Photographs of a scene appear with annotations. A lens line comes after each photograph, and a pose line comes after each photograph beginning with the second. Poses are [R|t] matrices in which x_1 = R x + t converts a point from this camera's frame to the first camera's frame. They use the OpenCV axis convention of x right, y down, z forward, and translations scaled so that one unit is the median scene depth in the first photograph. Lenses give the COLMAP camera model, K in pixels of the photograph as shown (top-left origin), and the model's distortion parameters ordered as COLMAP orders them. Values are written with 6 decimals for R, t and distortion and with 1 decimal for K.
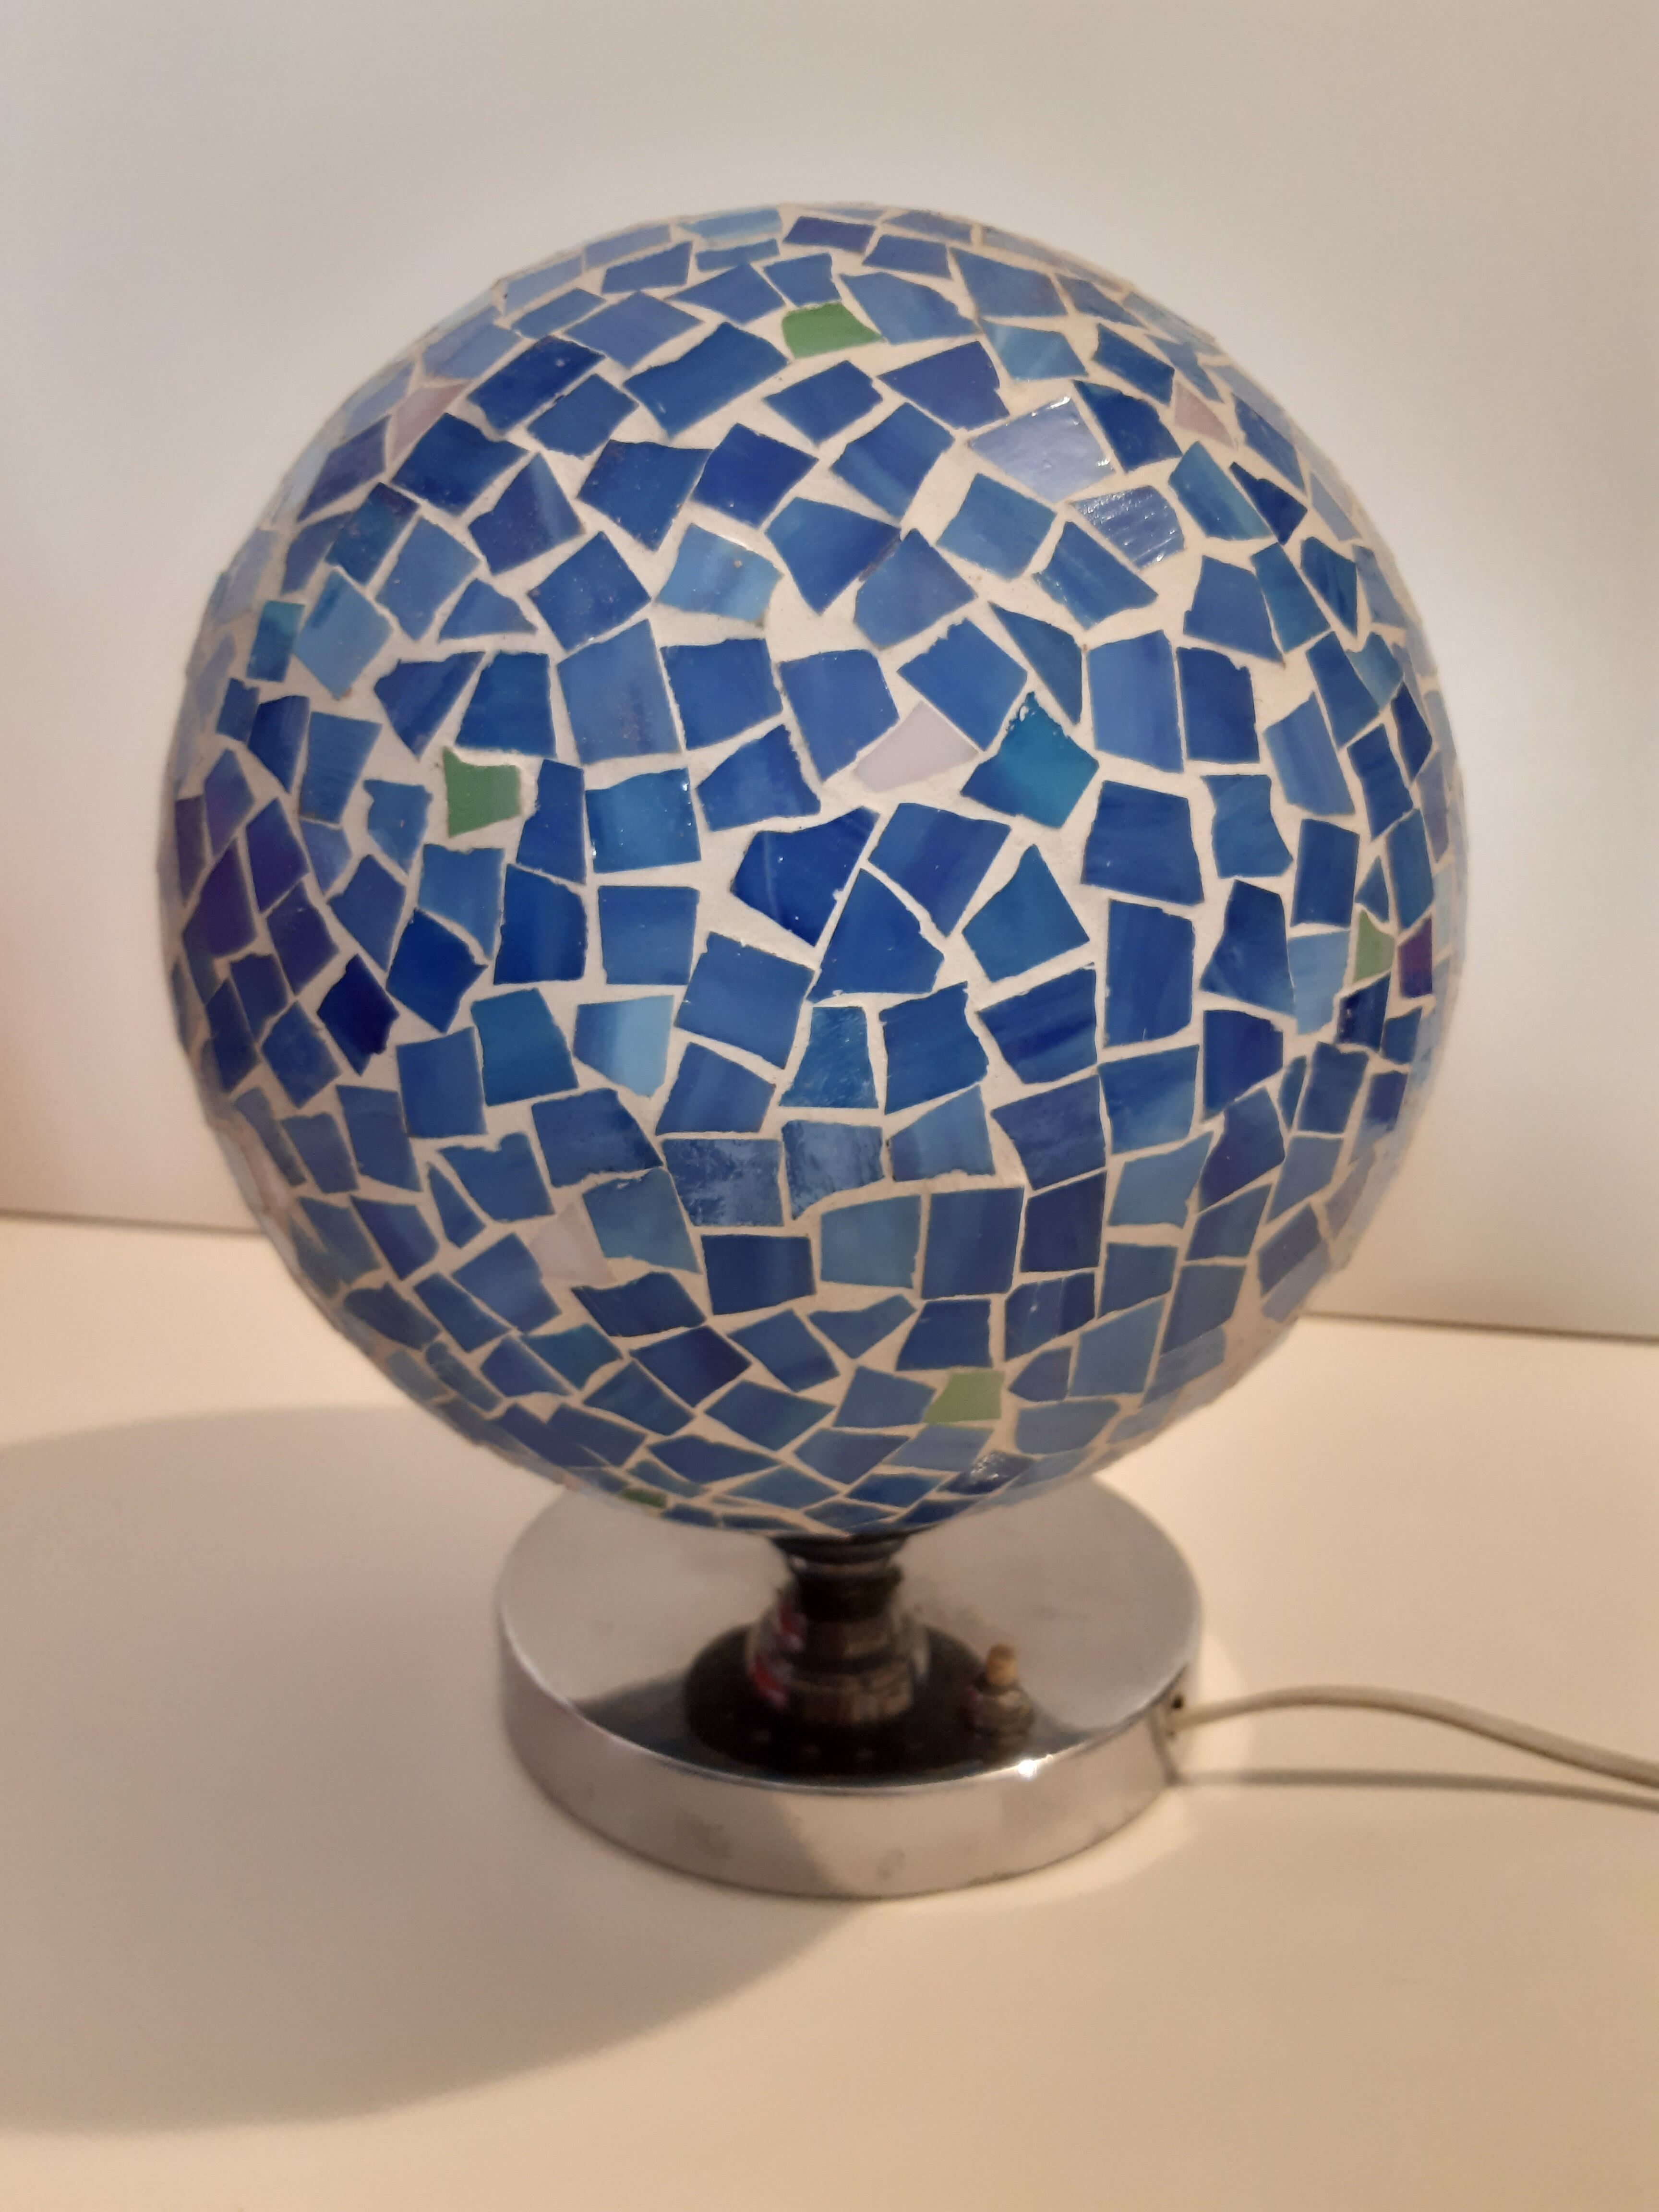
lens RADIAL K [[1643.9, 0, 825.2], [0, 1643.9, 1087.7], [0, 0, 1]] dist [0.011153, -0.081179]
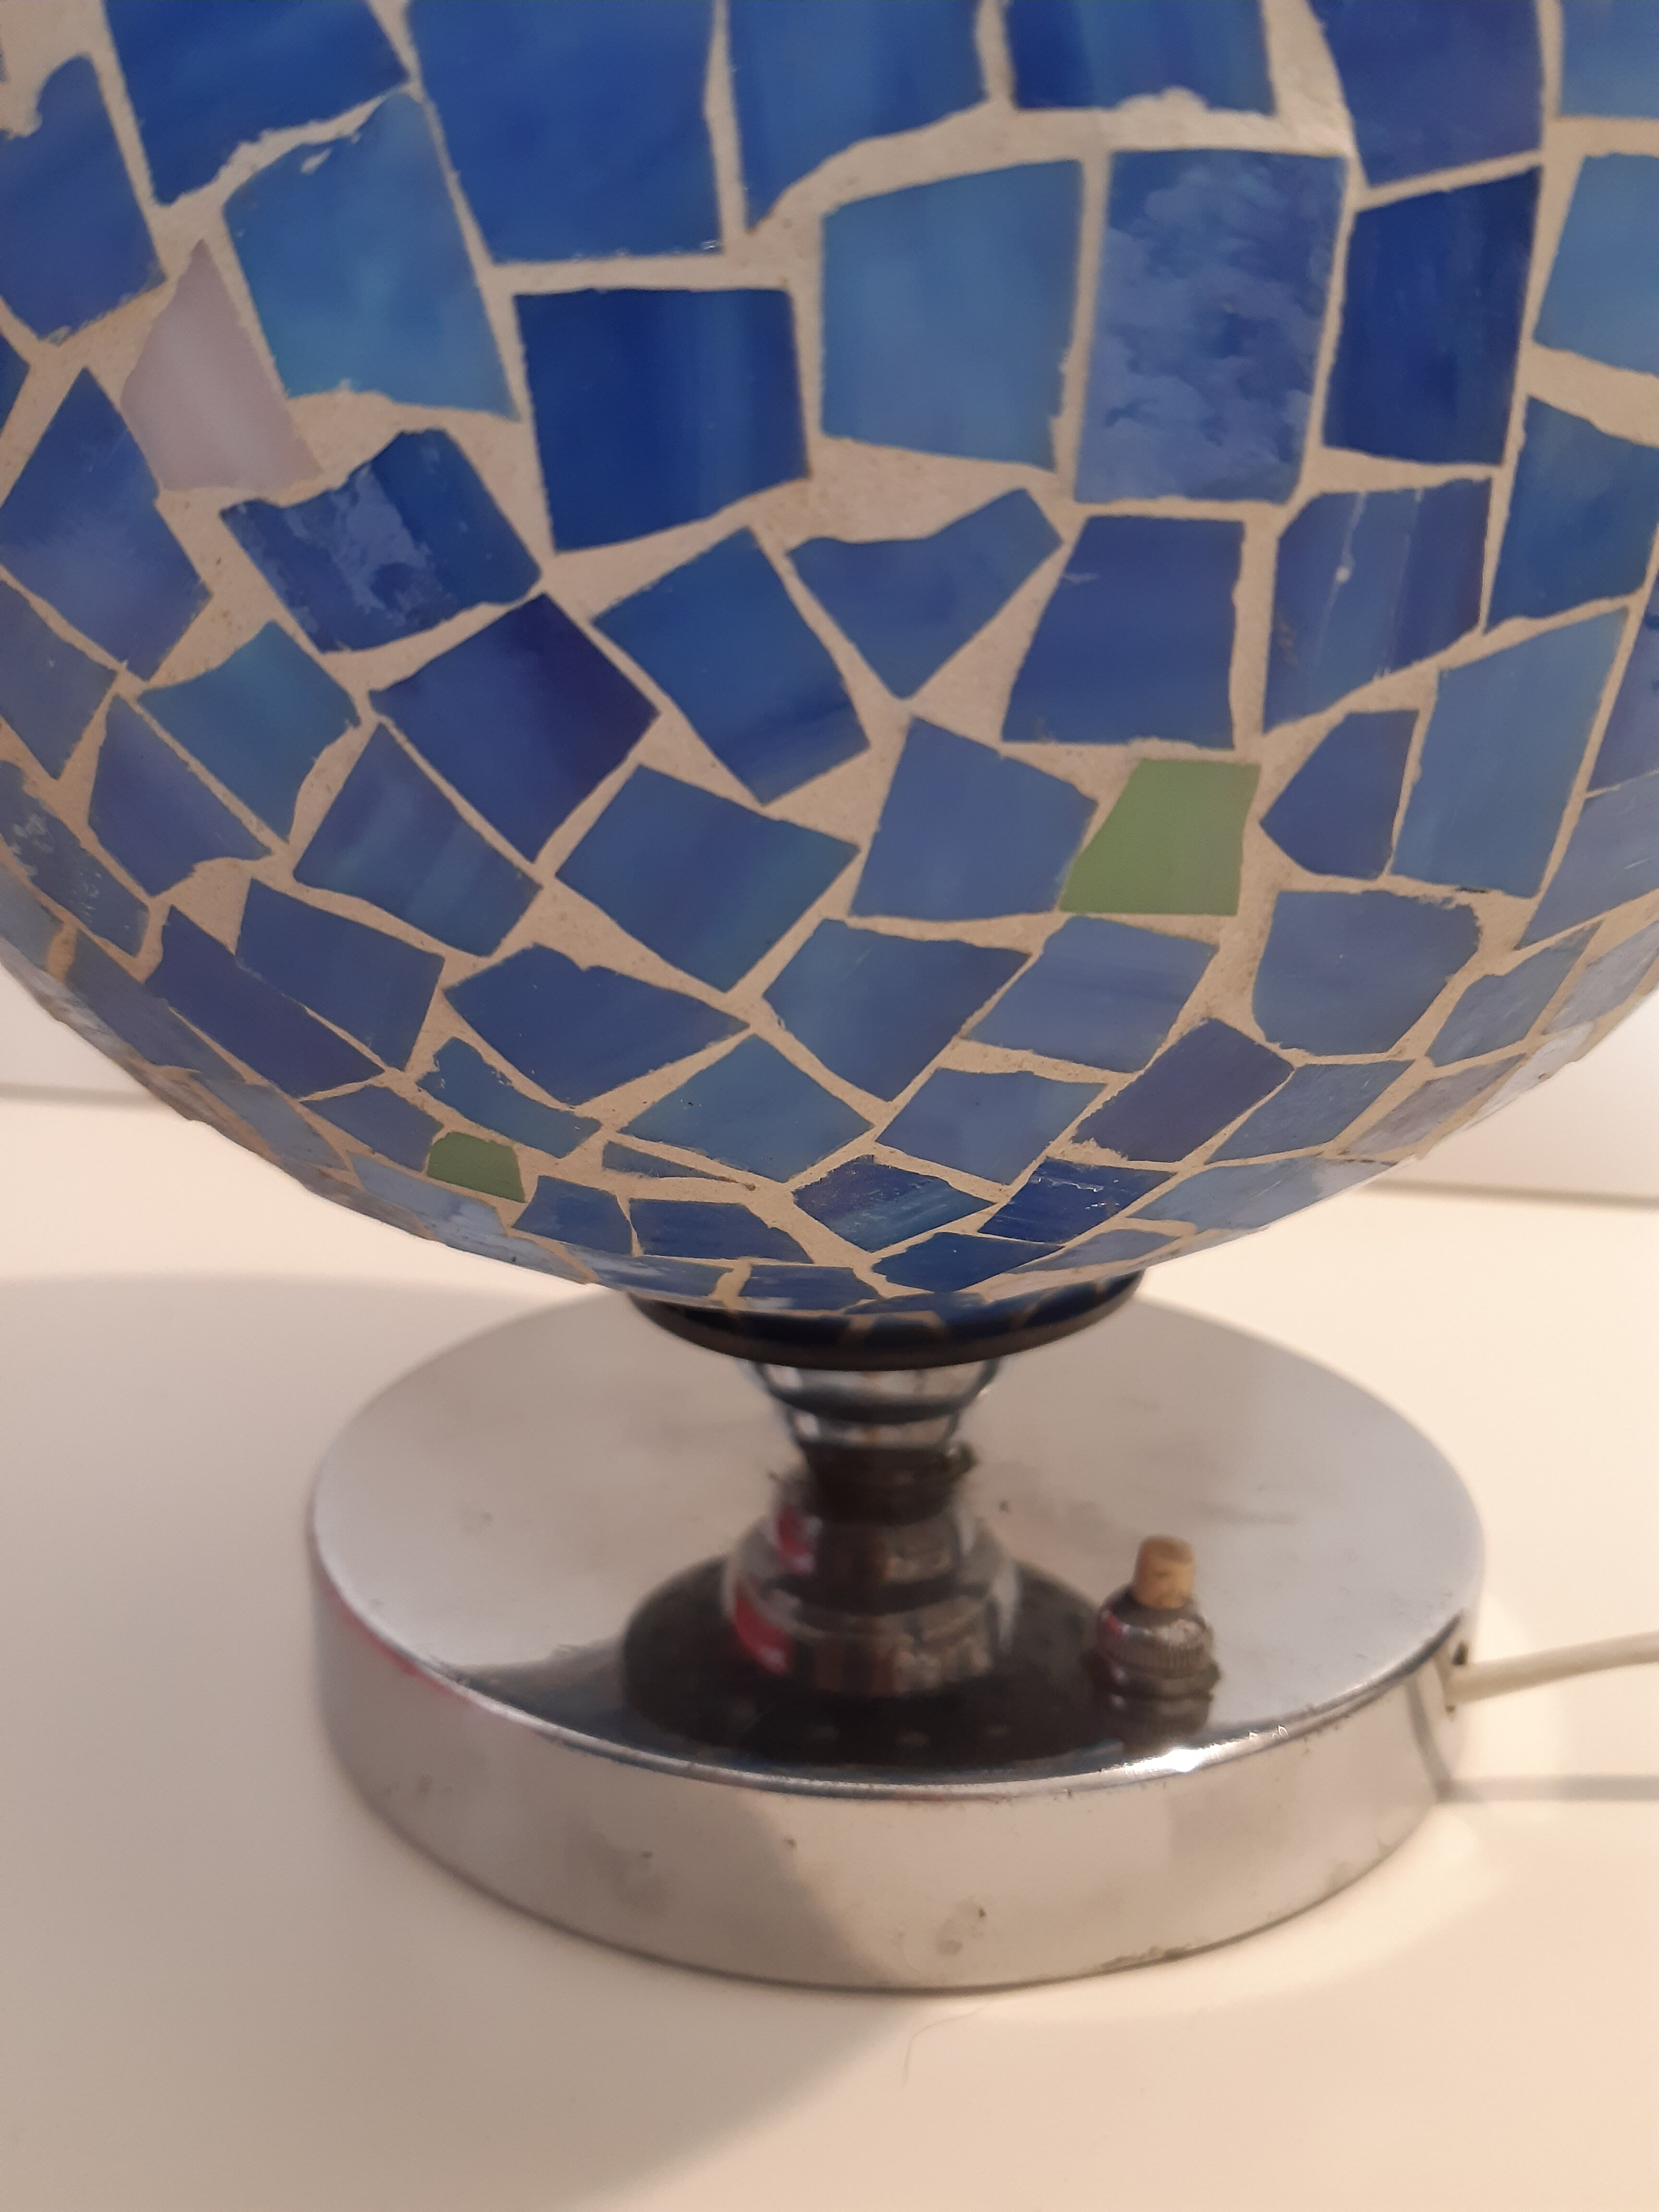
lens RADIAL K [[1643.9, 0, 817.8], [0, 1643.9, 1103.7], [0, 0, 1]] dist [0.011153, -0.081179]
pose [[0.999502, 0.005765, -0.031022, 0.008985], [-0.006458, 0.999731, -0.022282, 0.270953], [0.030885, 0.022471, 0.999270, 0.575349]]
